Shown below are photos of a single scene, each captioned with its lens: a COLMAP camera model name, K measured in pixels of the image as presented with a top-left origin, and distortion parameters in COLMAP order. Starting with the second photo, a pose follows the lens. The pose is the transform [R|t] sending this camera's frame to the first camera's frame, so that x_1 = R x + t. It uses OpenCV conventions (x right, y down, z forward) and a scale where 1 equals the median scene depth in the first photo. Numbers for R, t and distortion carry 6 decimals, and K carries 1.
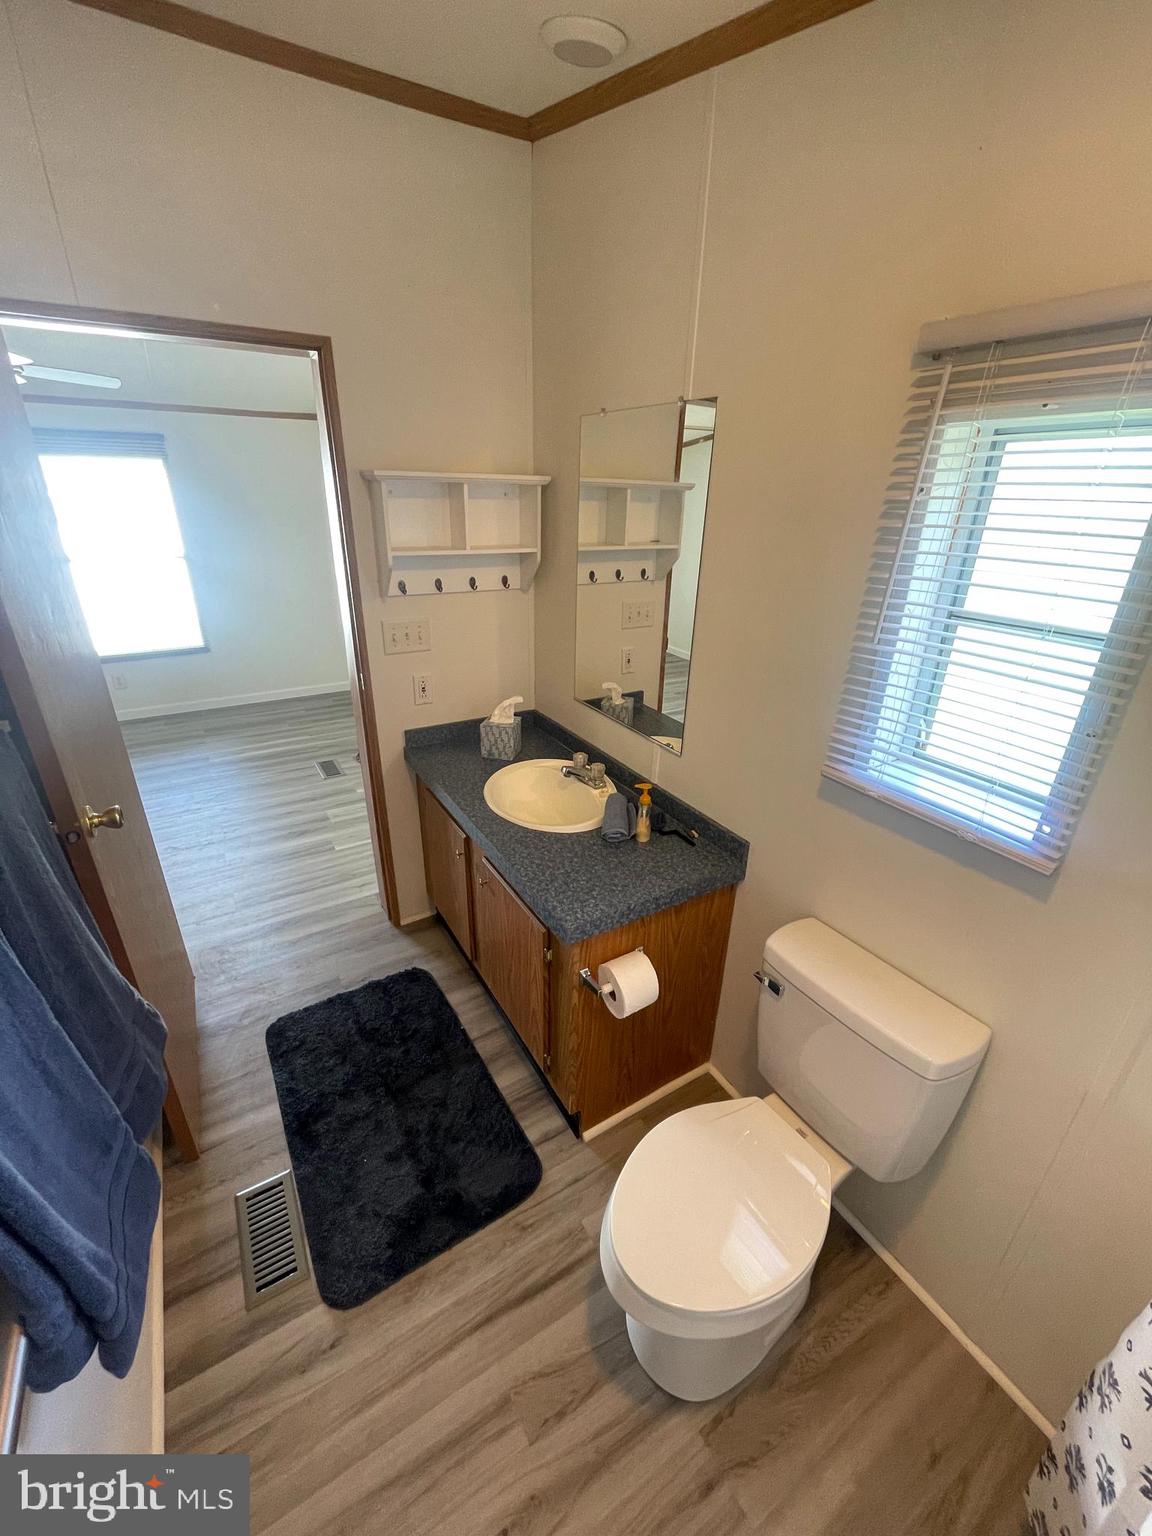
lens RADIAL K [[622.0, 0, 573.1], [0, 622.0, 768.2], [0, 0, 1]] dist [-0.001931, -0.000356]
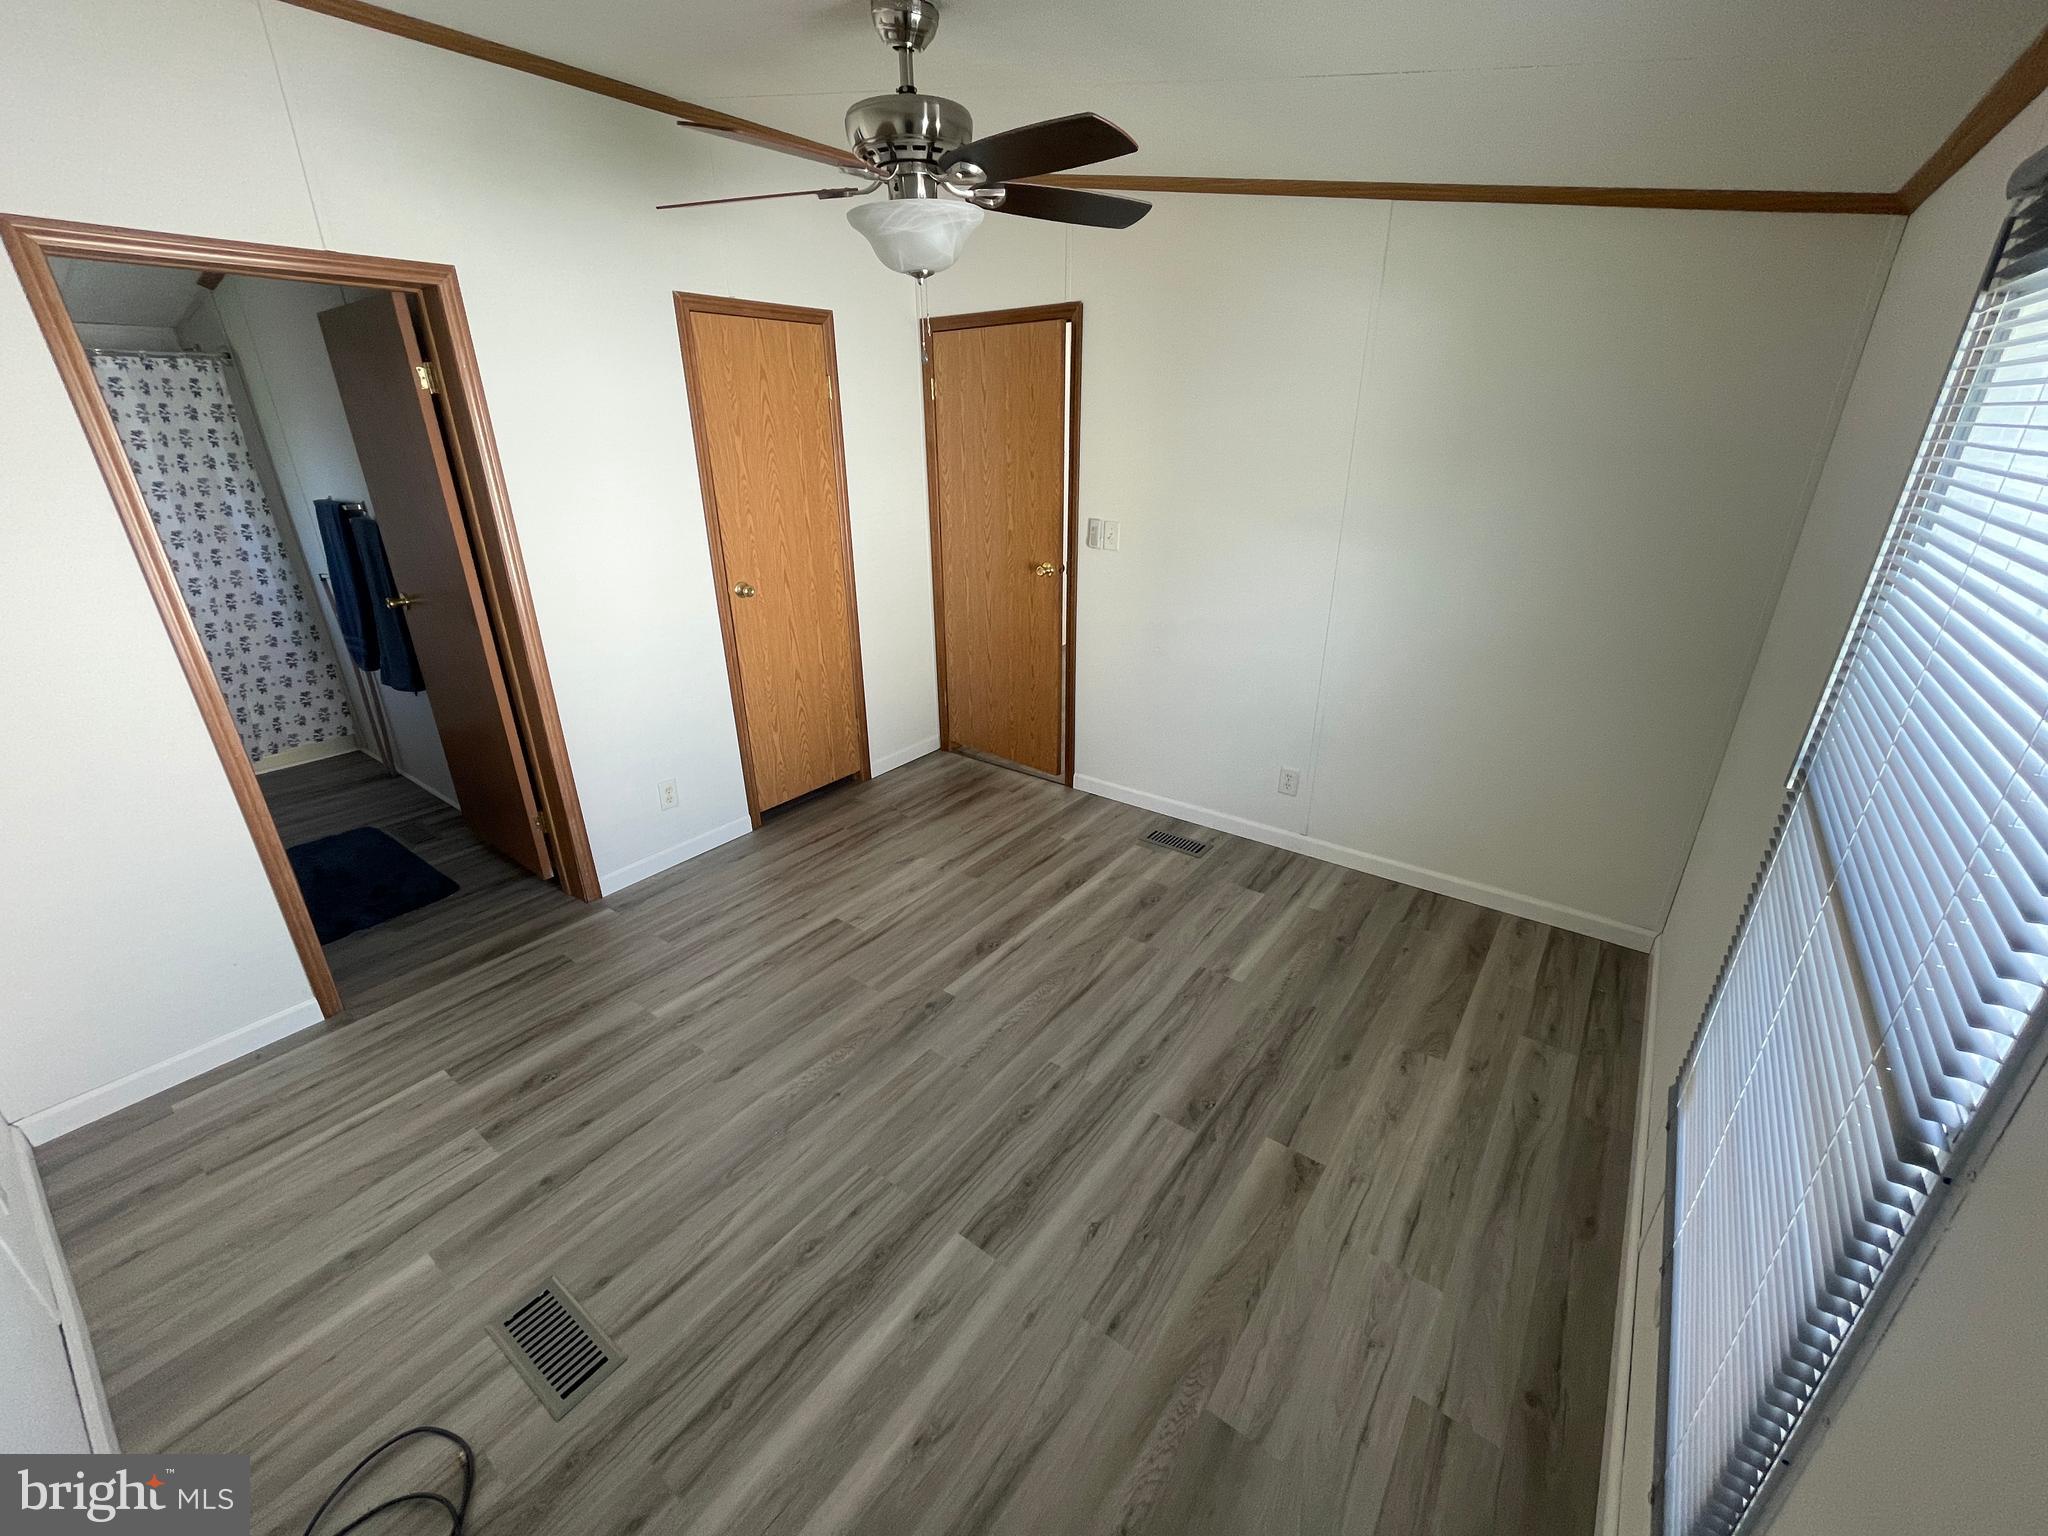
lens RADIAL K [[829.3, 0, 1024.1], [0, 829.3, 770.5], [0, 0, 1]] dist [-0.001931, -0.000356]
pose [[-0.927804, 0.127439, -0.350626, -0.886786], [-0.167284, 0.697952, 0.696333, -0.918747], [0.333460, 0.704715, -0.626244, 2.012963]]
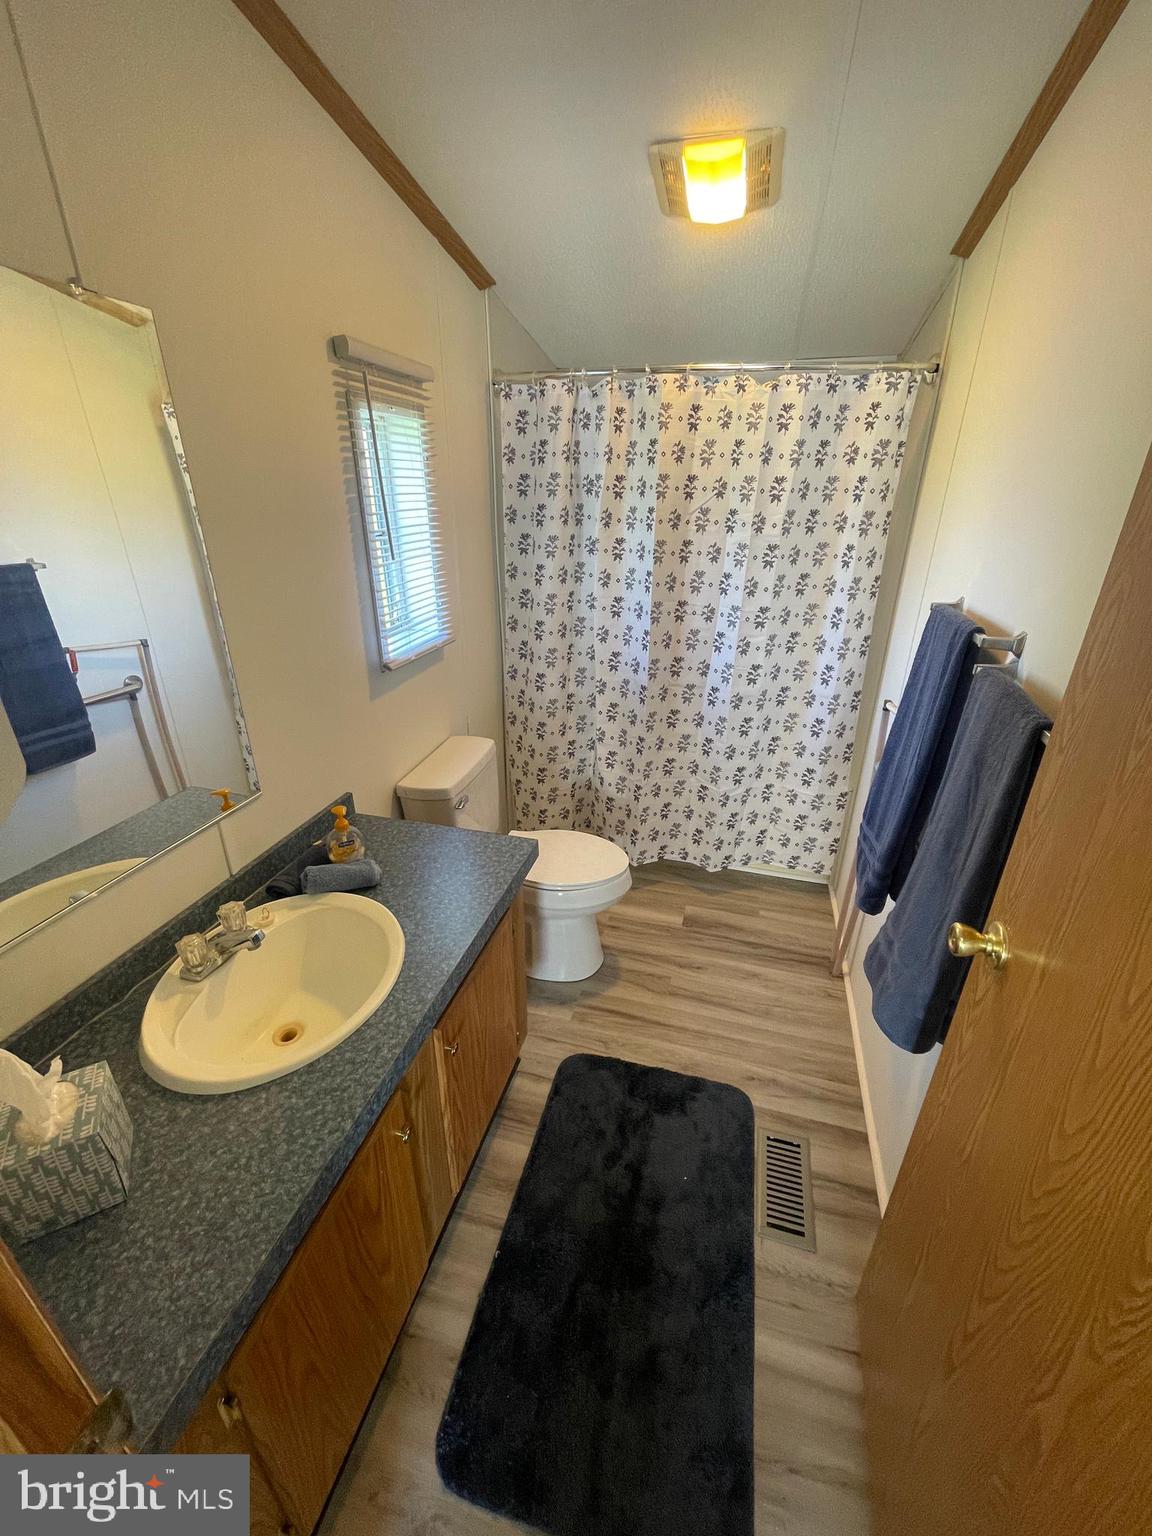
lens RADIAL K [[622.0, 0, 573.1], [0, 622.0, 768.2], [0, 0, 1]] dist [-0.001931, -0.000356]
pose [[-0.684635, -0.323103, 0.653360, -0.463739], [0.275466, 0.715206, 0.642339, -0.341505], [-0.674828, 0.619746, -0.400652, 0.811658]]
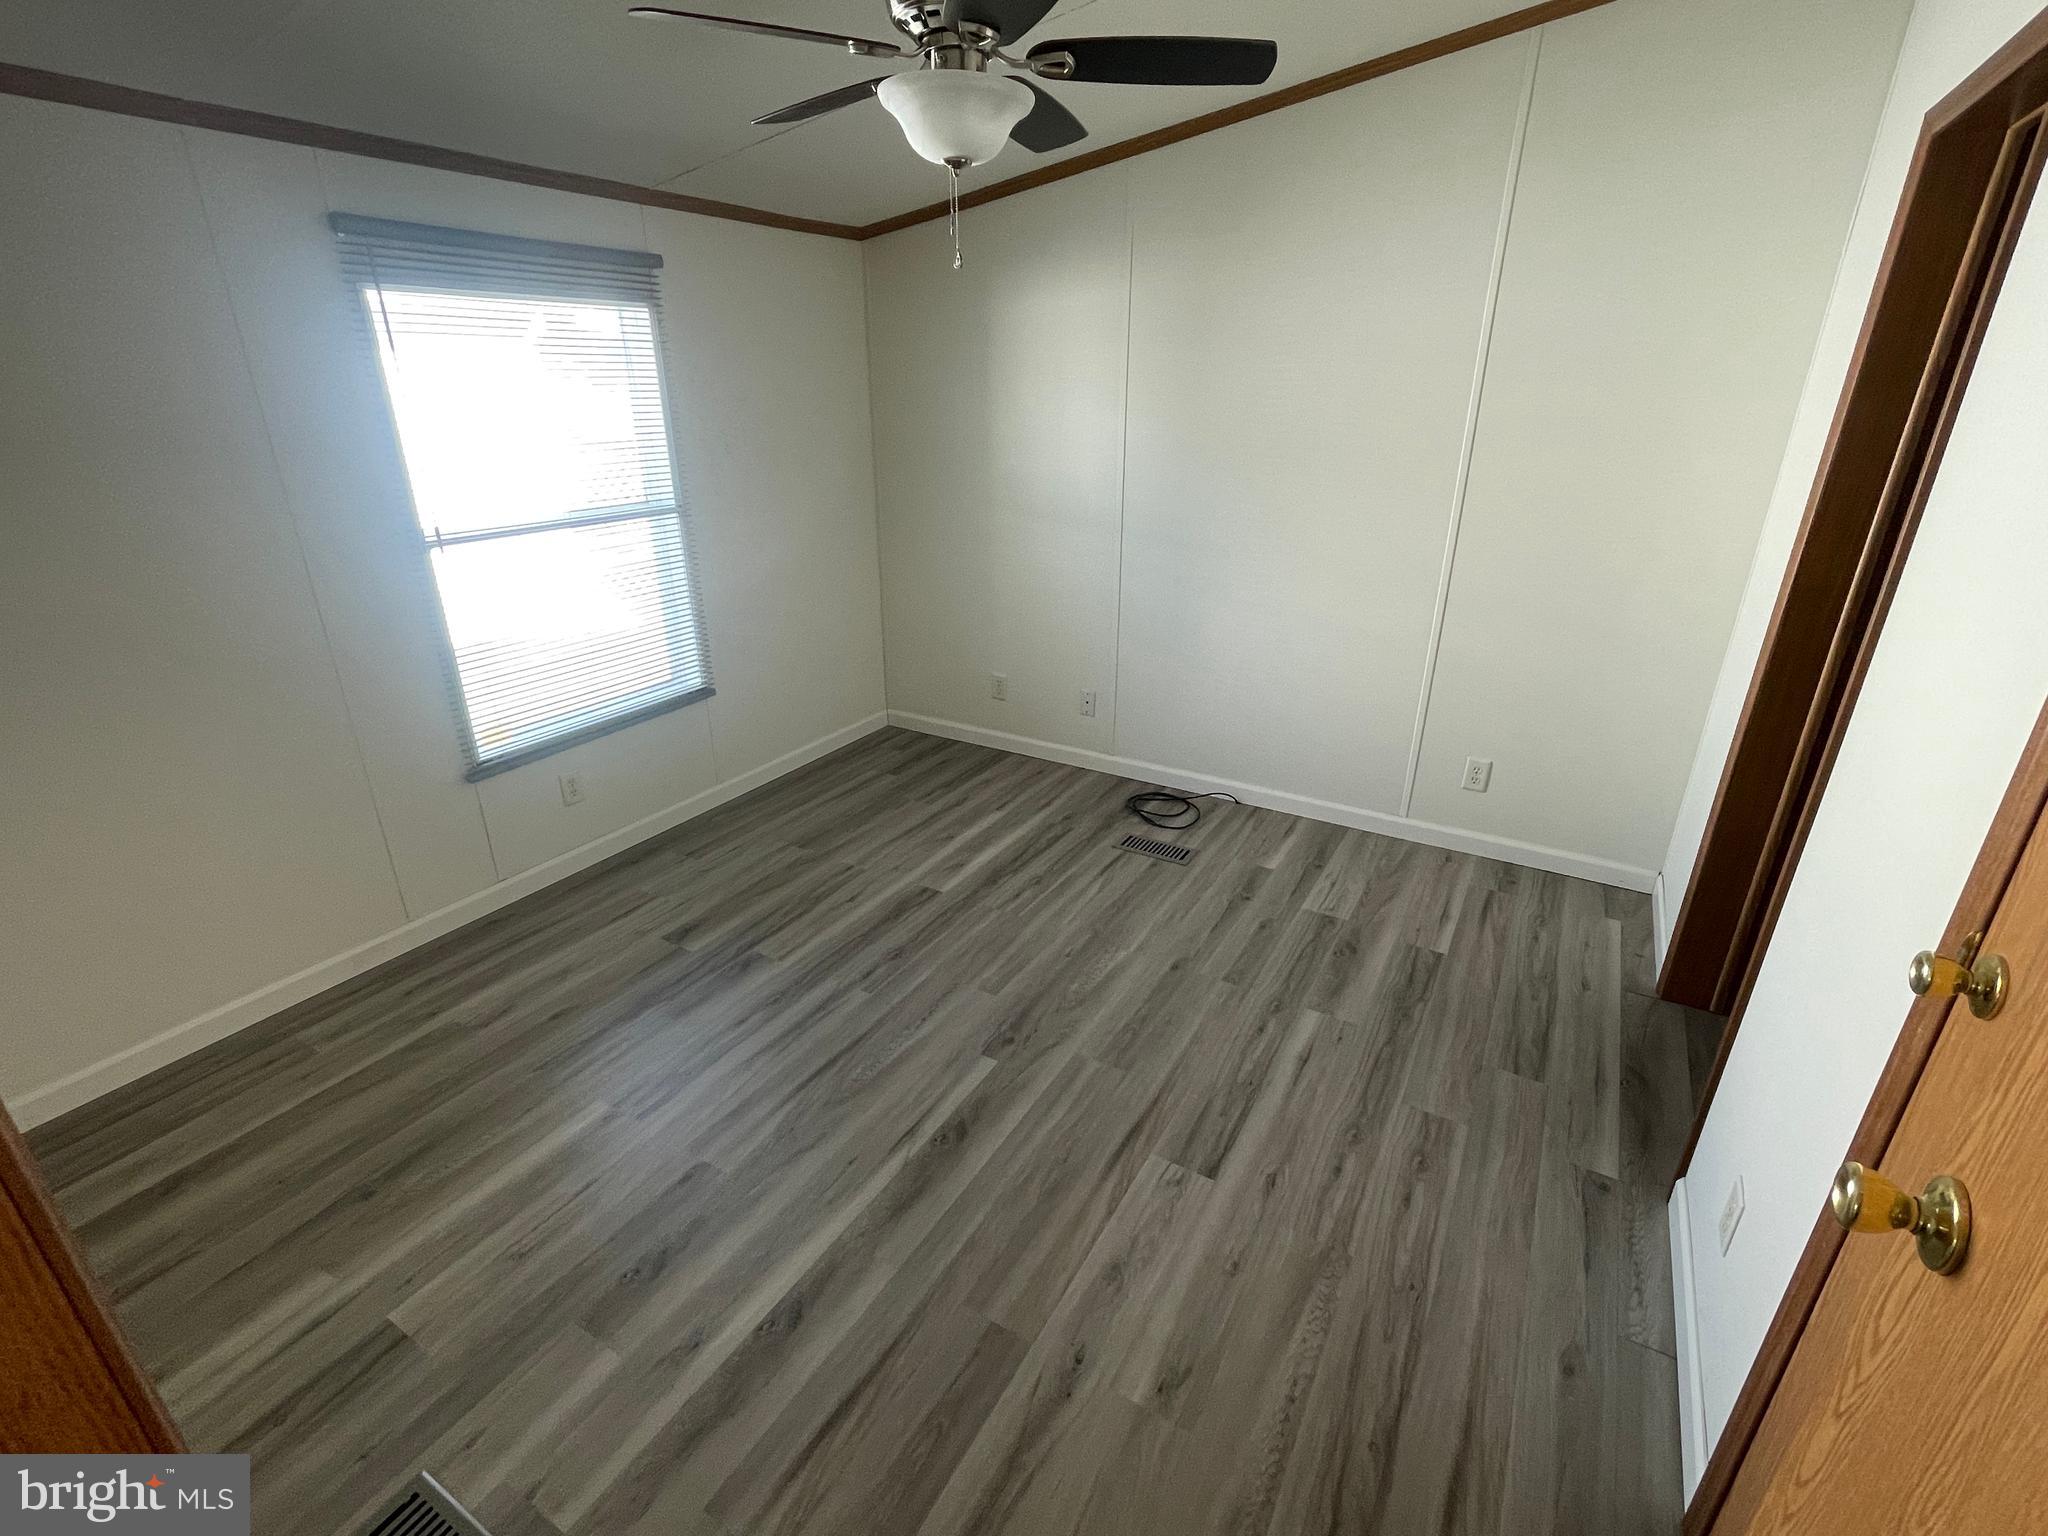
lens RADIAL K [[961.0, 0, 1024.0], [0, 961.0, 768.0], [0, 0, 1]] dist [-0.001268, -0.000686]
pose [[0.883077, -0.196524, 0.426091, -1.520932], [0.207592, 0.977993, 0.020838, -0.203980], [-0.420809, 0.070052, 0.904440, 0.450718]]
